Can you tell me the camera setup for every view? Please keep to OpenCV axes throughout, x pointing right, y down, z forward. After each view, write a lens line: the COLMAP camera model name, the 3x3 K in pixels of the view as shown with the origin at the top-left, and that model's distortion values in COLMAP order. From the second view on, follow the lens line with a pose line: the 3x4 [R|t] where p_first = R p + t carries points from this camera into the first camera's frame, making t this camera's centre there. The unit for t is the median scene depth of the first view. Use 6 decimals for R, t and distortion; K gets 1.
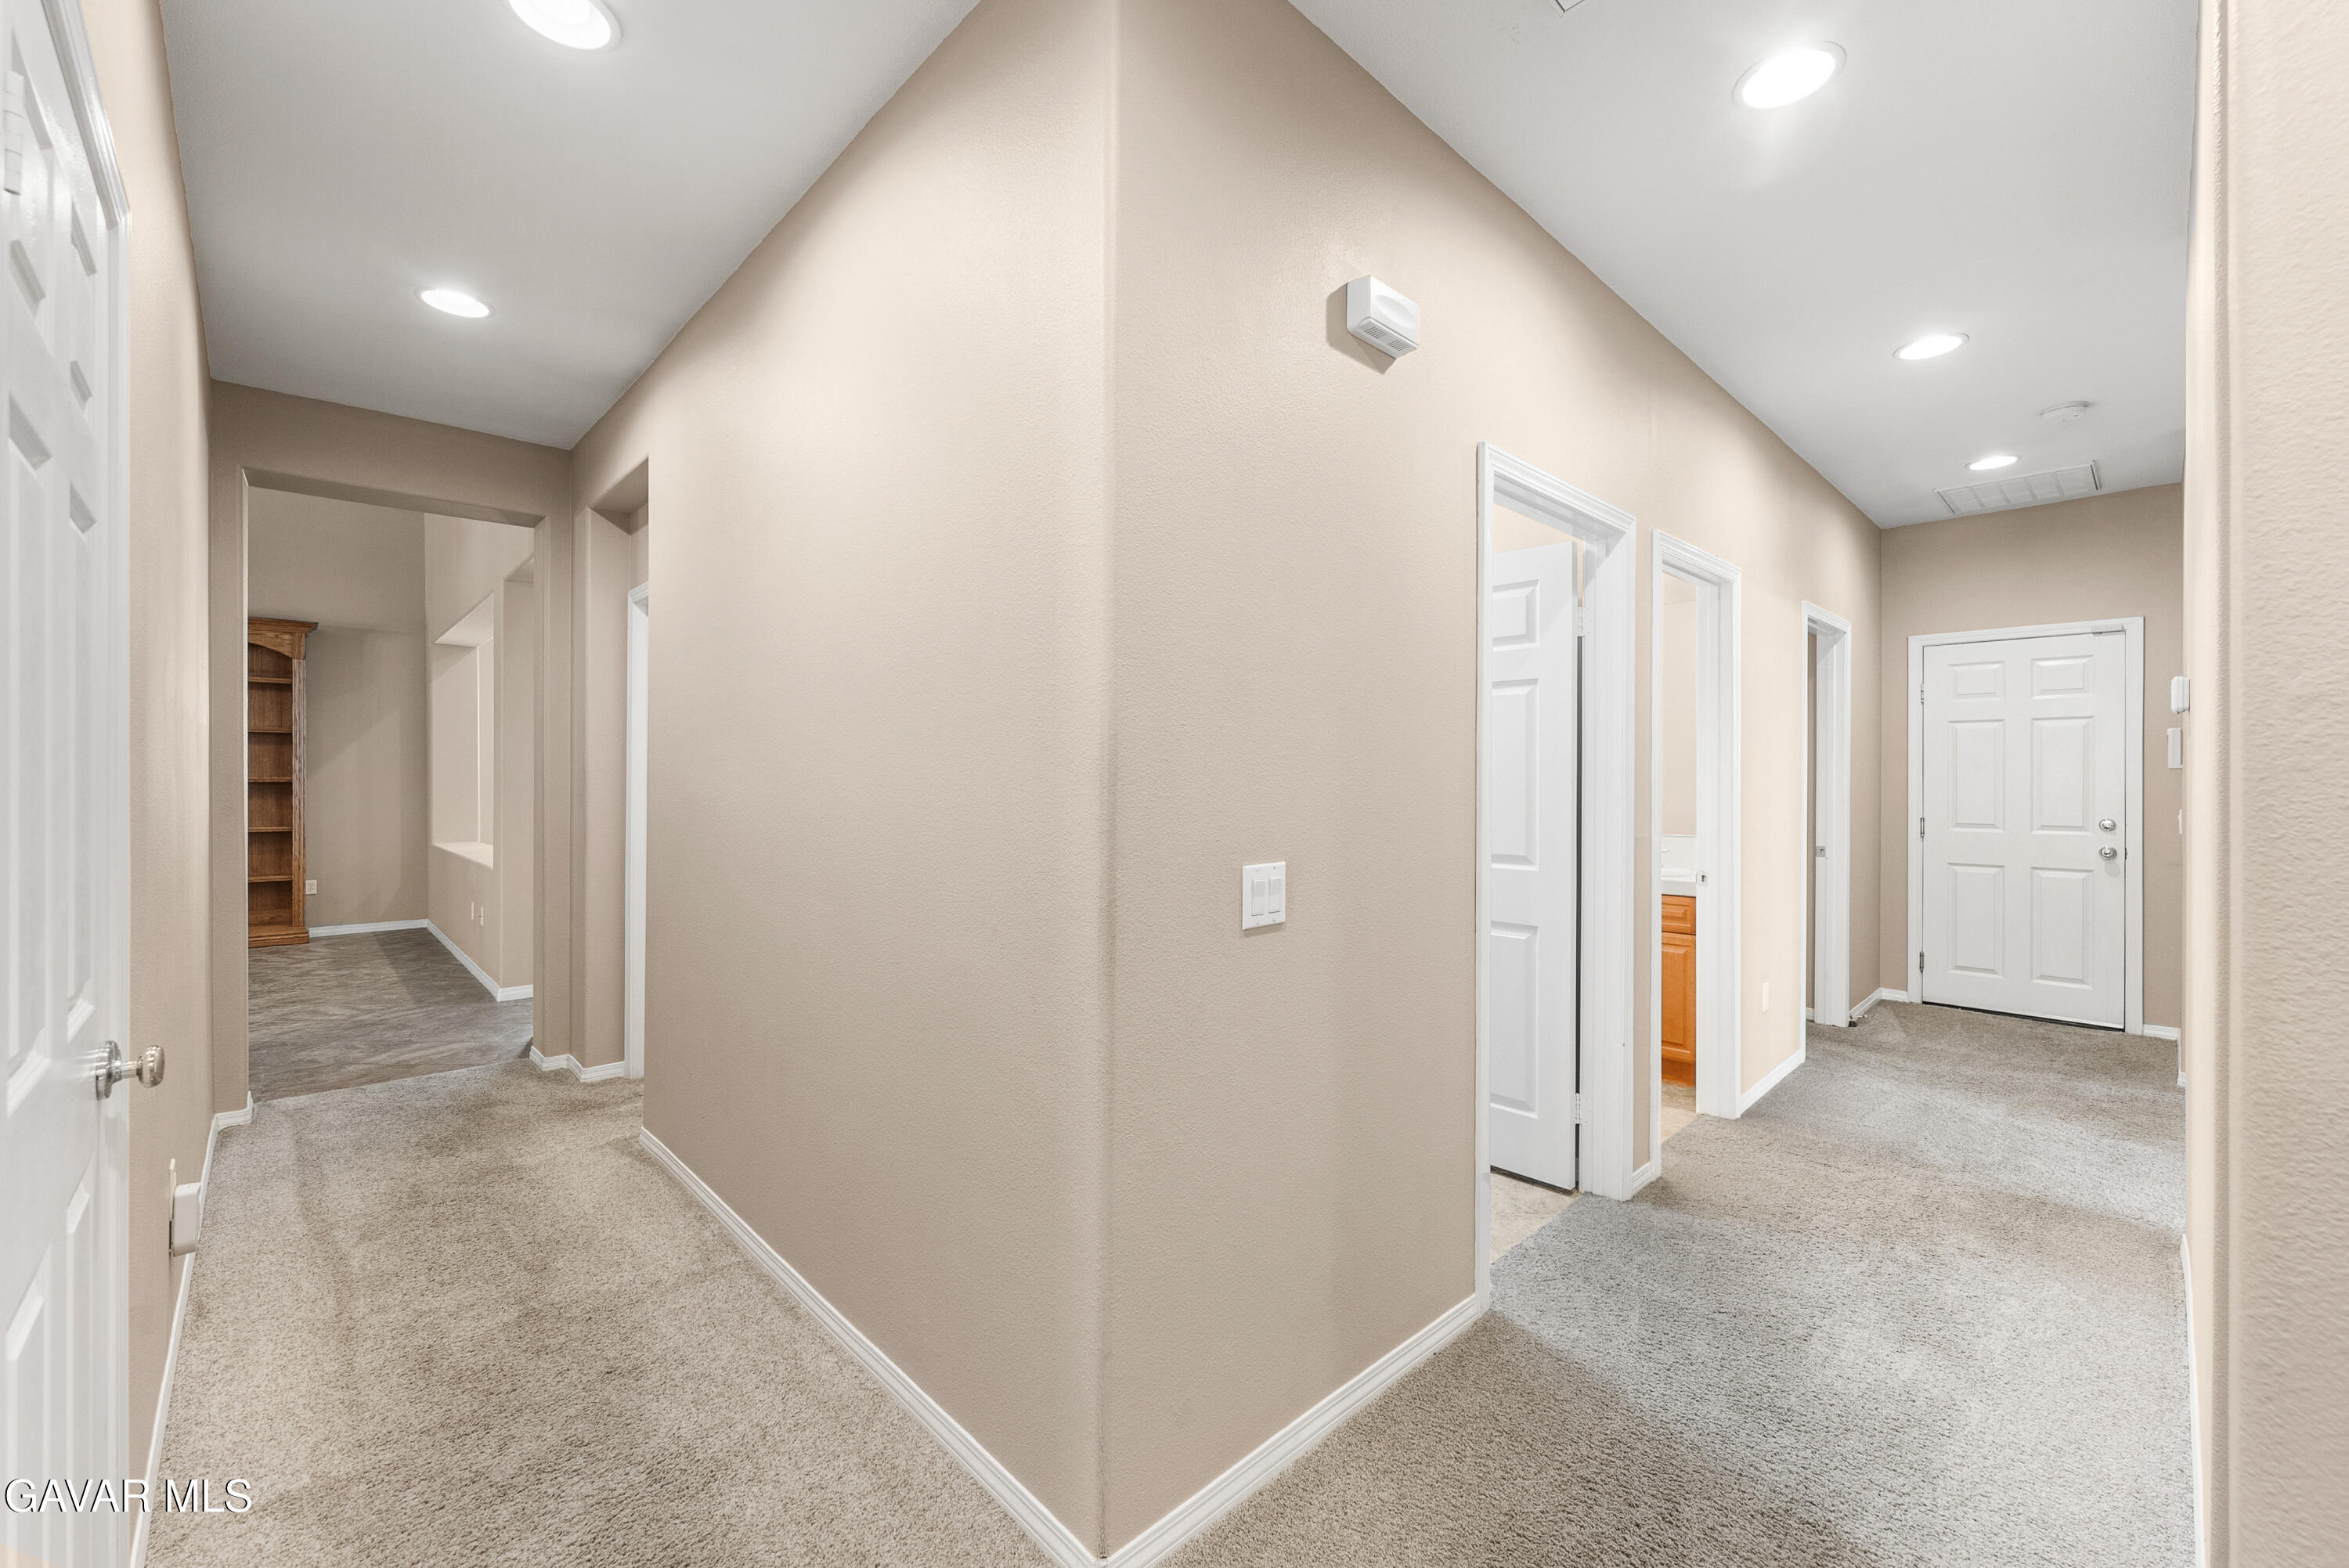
lens RADIAL K [[946.9, 0, 1187.5], [0, 946.9, 787.0], [0, 0, 1]] dist [-0.001247, -0.000453]
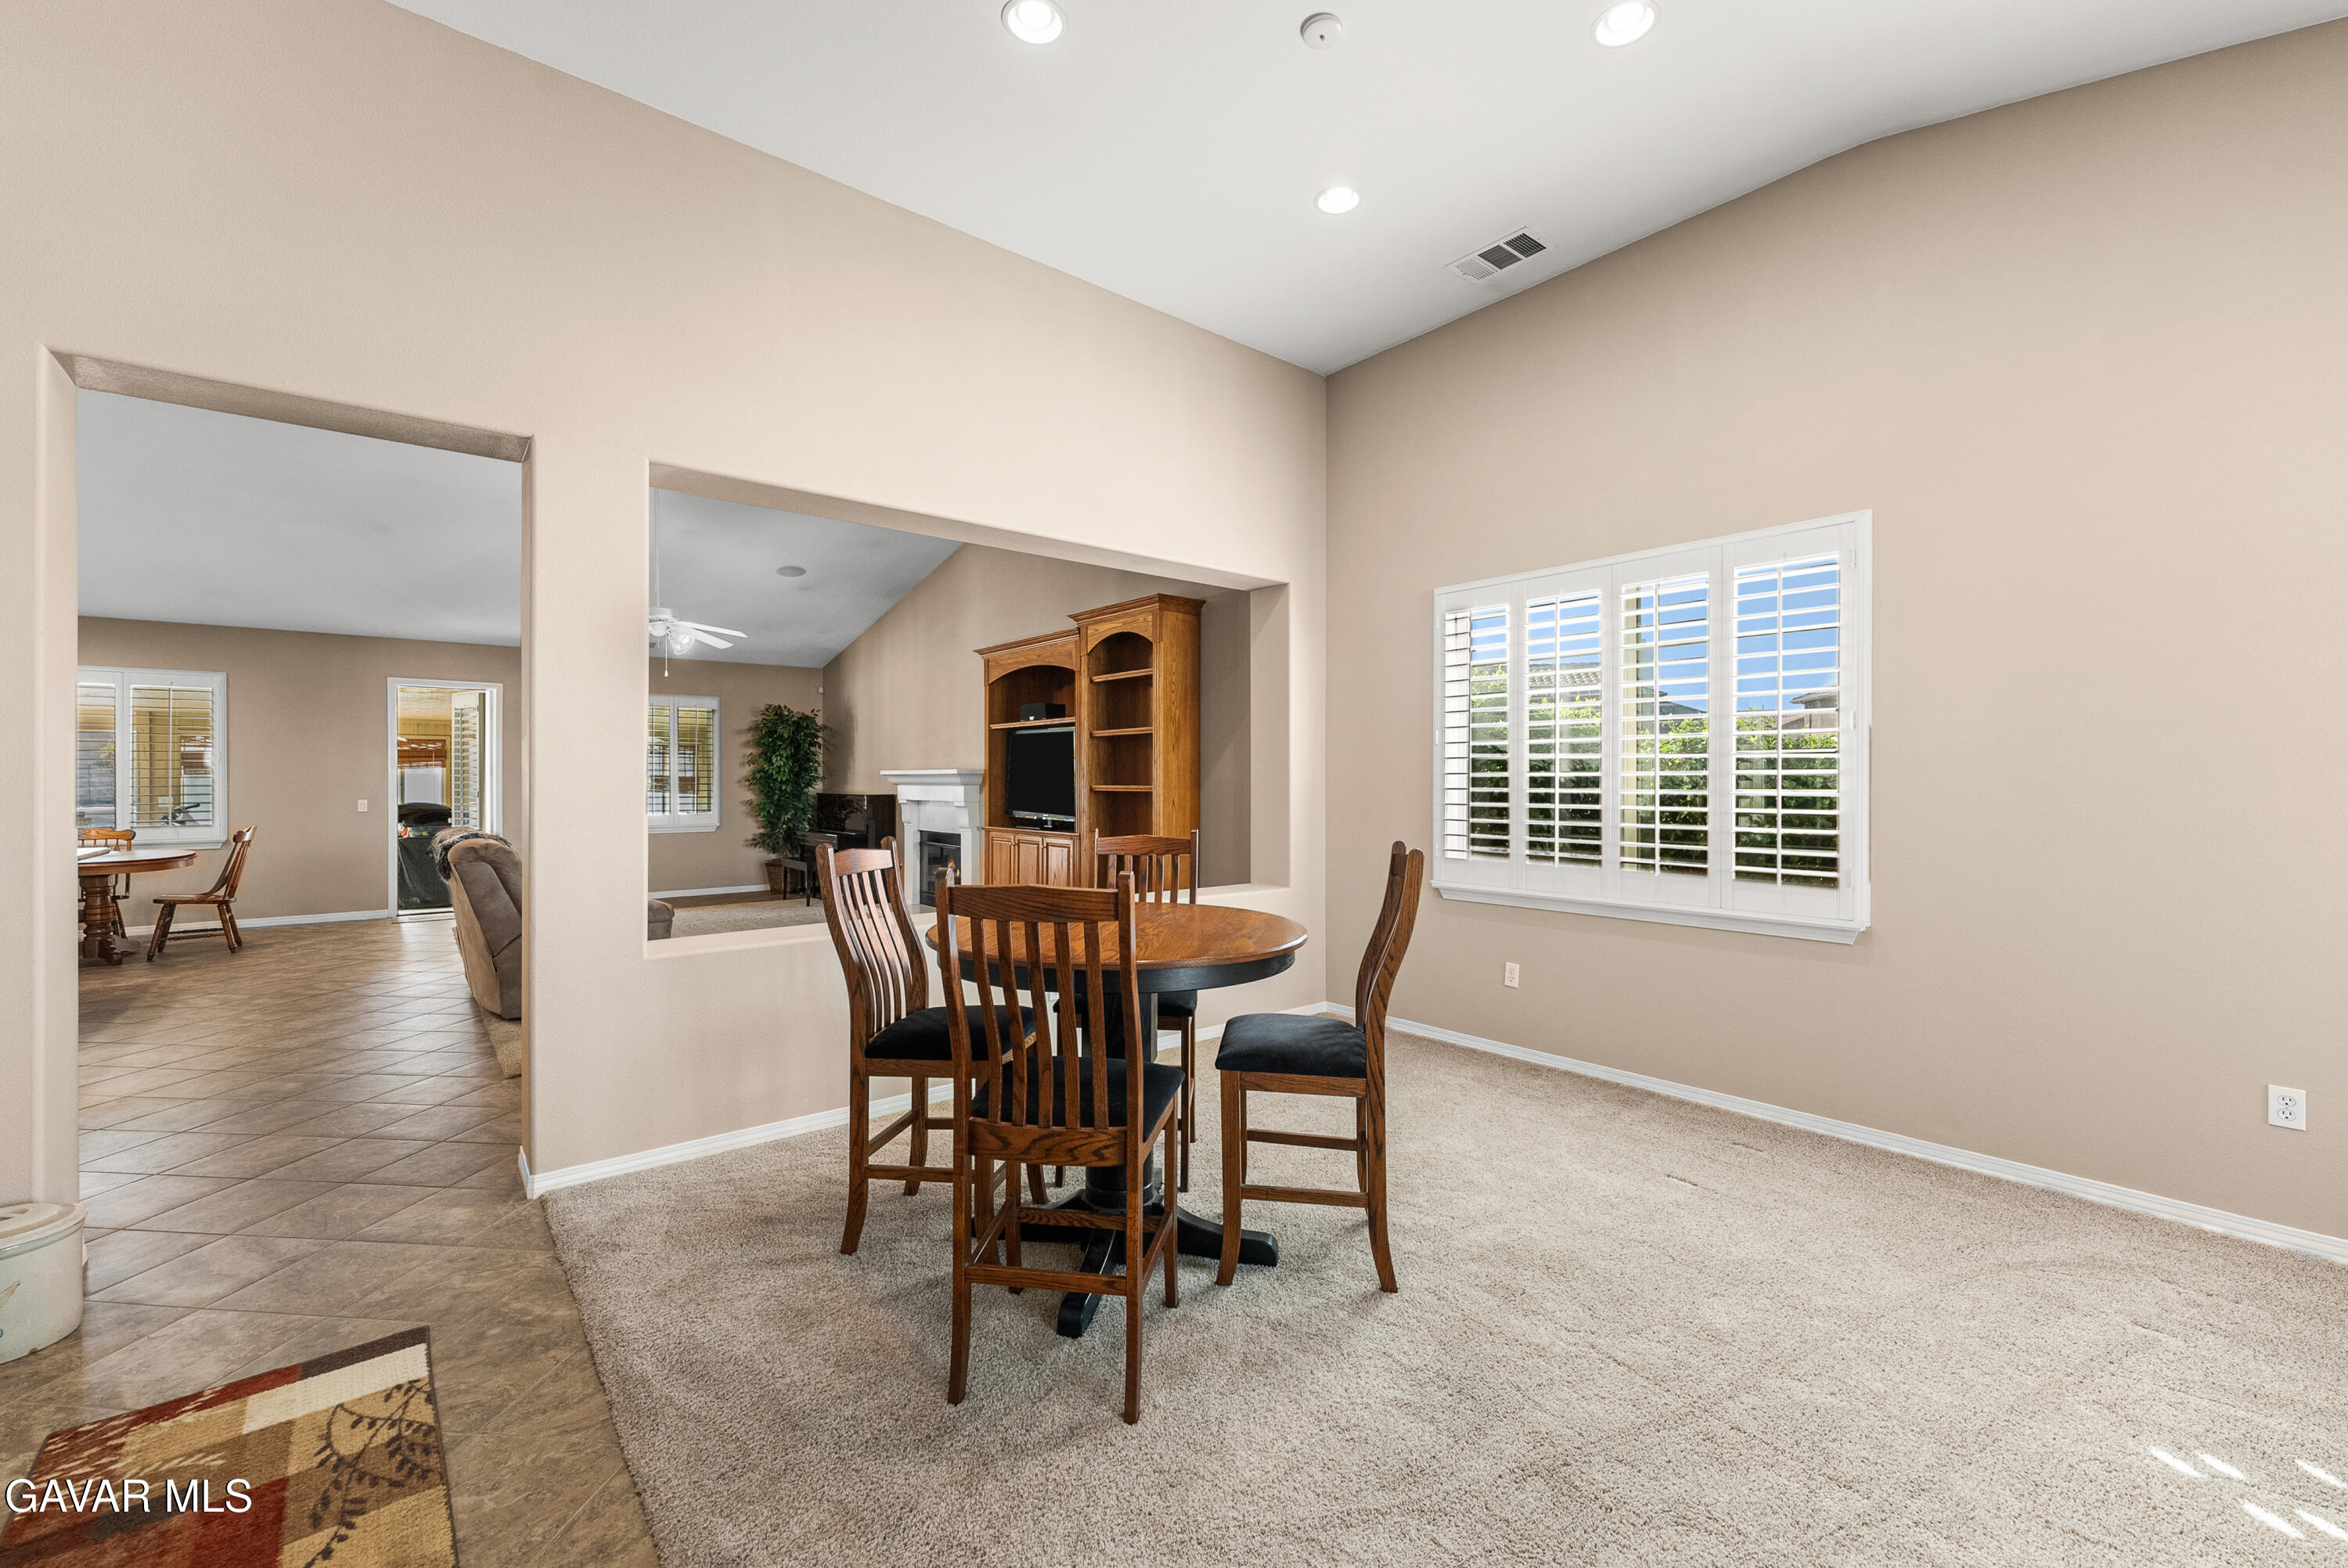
lens RADIAL K [[953.6, 0, 1179.9], [0, 953.6, 777.4], [0, 0, 1]] dist [0.000425, -0.000200]
pose [[-0.073717, -0.005834, -0.997262, -0.125465], [-0.004453, 0.999975, -0.005521, -0.013586], [0.997269, 0.004033, -0.073742, 1.058090]]
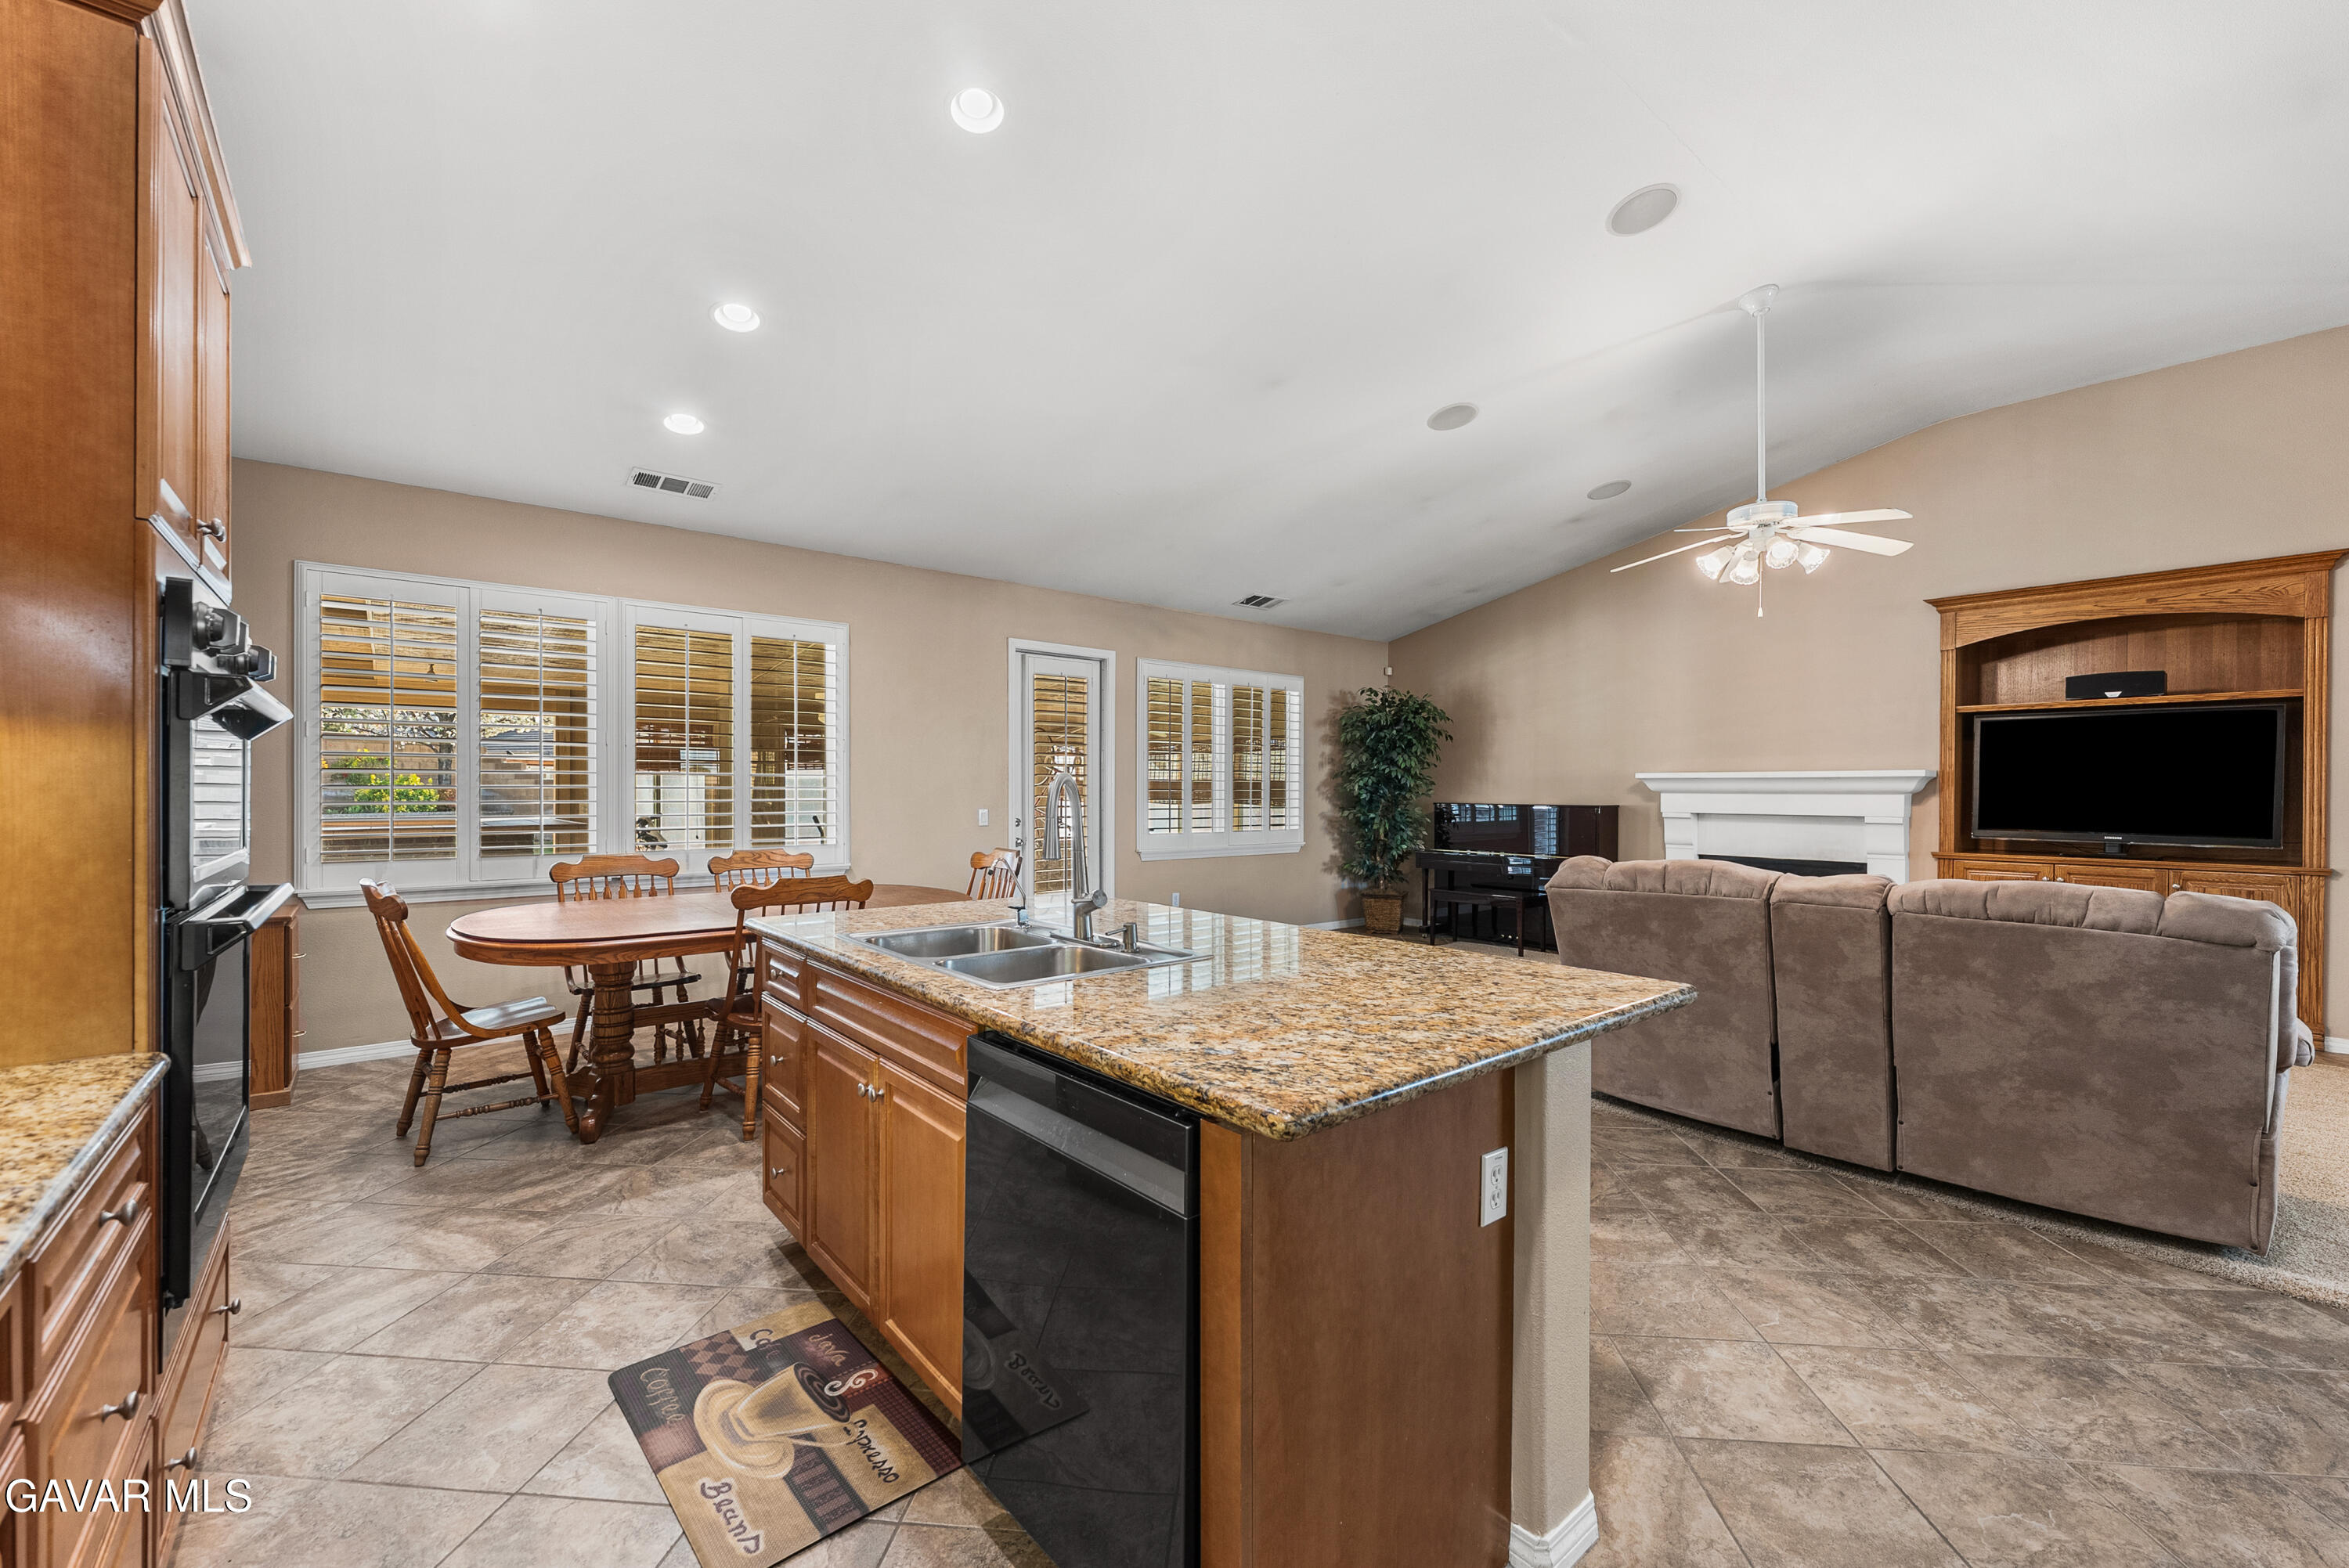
lens RADIAL K [[953.6, 0, 1184.6], [0, 953.6, 793.2], [0, 0, 1]] dist [-0.000986, 0.000079]
pose [[-0.061976, -0.002055, -0.998076, -0.405536], [-0.009800, 0.999951, -0.001451, -0.002101], [0.998030, 0.009691, -0.061993, 0.180520]]
